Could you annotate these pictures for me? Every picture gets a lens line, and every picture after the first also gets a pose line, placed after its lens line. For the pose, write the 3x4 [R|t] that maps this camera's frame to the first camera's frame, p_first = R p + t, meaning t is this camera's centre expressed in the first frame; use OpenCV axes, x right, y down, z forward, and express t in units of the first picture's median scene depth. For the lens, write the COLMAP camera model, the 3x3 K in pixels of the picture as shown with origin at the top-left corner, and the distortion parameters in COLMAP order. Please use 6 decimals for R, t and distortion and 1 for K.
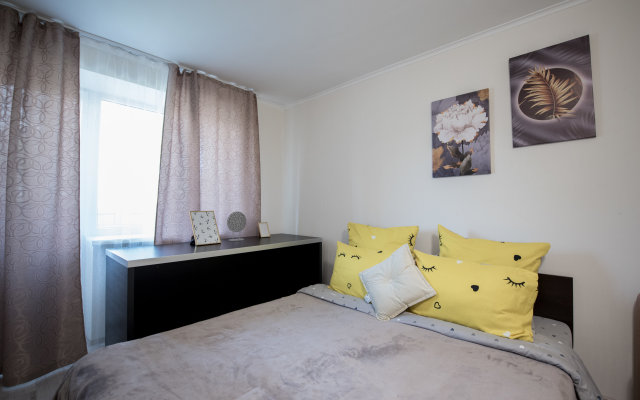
lens RADIAL K [[279.7, 0, 320.0], [0, 279.7, 200.0], [0, 0, 1]] dist [-0.001126, -0.000155]
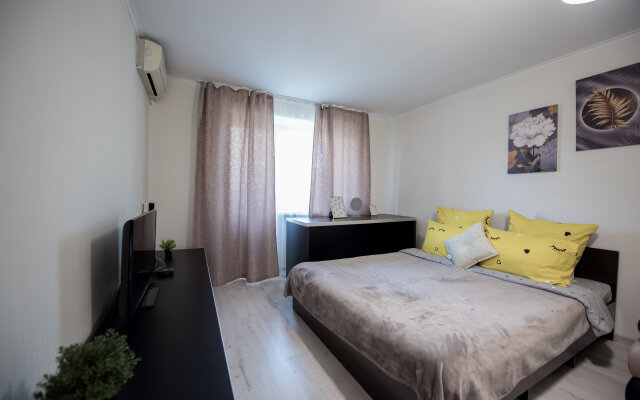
lens RADIAL K [[259.4, 0, 316.4], [0, 259.4, 201.3], [0, 0, 1]] dist [-0.023610, -0.000228]
pose [[0.938787, 0.020048, -0.343915, -0.025997], [-0.001031, 0.998464, 0.055389, -0.018201], [0.344498, -0.051644, 0.937366, -0.481688]]
